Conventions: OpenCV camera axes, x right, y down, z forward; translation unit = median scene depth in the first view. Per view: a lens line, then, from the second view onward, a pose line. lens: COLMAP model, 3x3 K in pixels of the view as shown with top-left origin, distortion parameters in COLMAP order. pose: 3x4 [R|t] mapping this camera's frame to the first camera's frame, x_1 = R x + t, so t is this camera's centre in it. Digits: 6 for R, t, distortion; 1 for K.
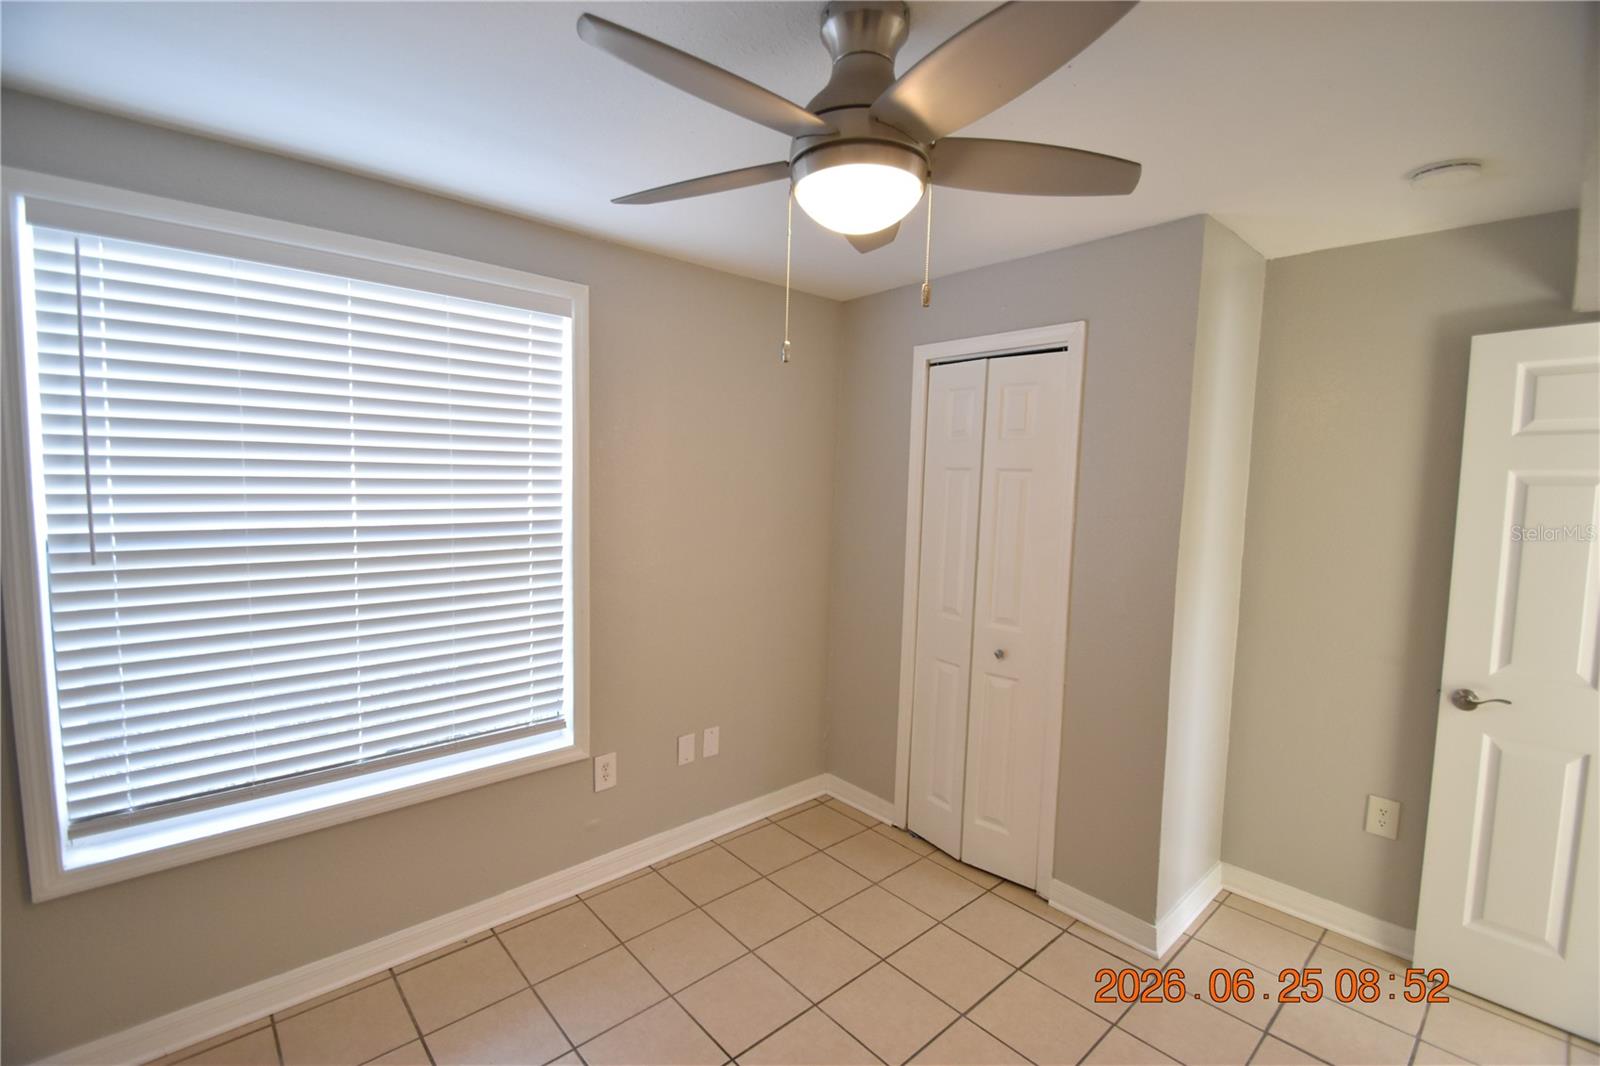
lens RADIAL K [[706.7, 0, 792.6], [0, 706.7, 538.3], [0, 0, 1]] dist [0.016123, -0.013071]
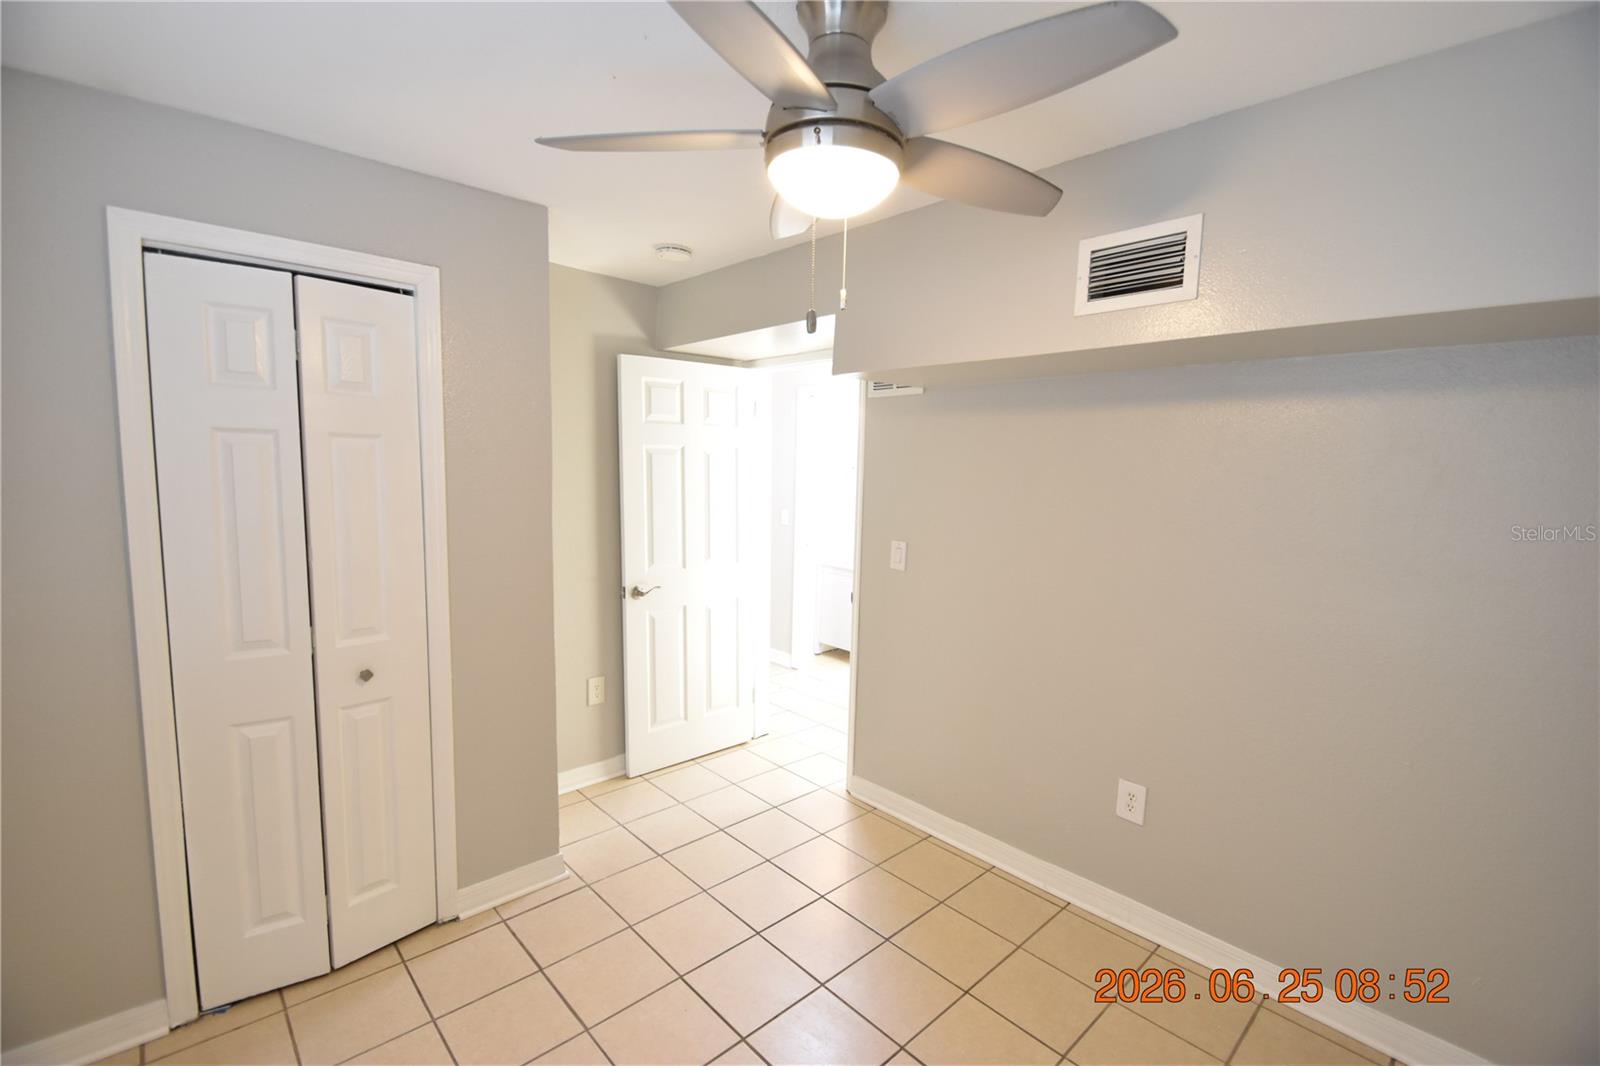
lens RADIAL K [[706.7, 0, 792.6], [0, 706.7, 538.3], [0, 0, 1]] dist [0.016123, -0.013071]
pose [[-0.010405, -0.129326, 0.991548, -0.501263], [0.061286, 0.989655, 0.129722, -0.060968], [-0.998066, 0.062118, -0.002372, 0.571755]]
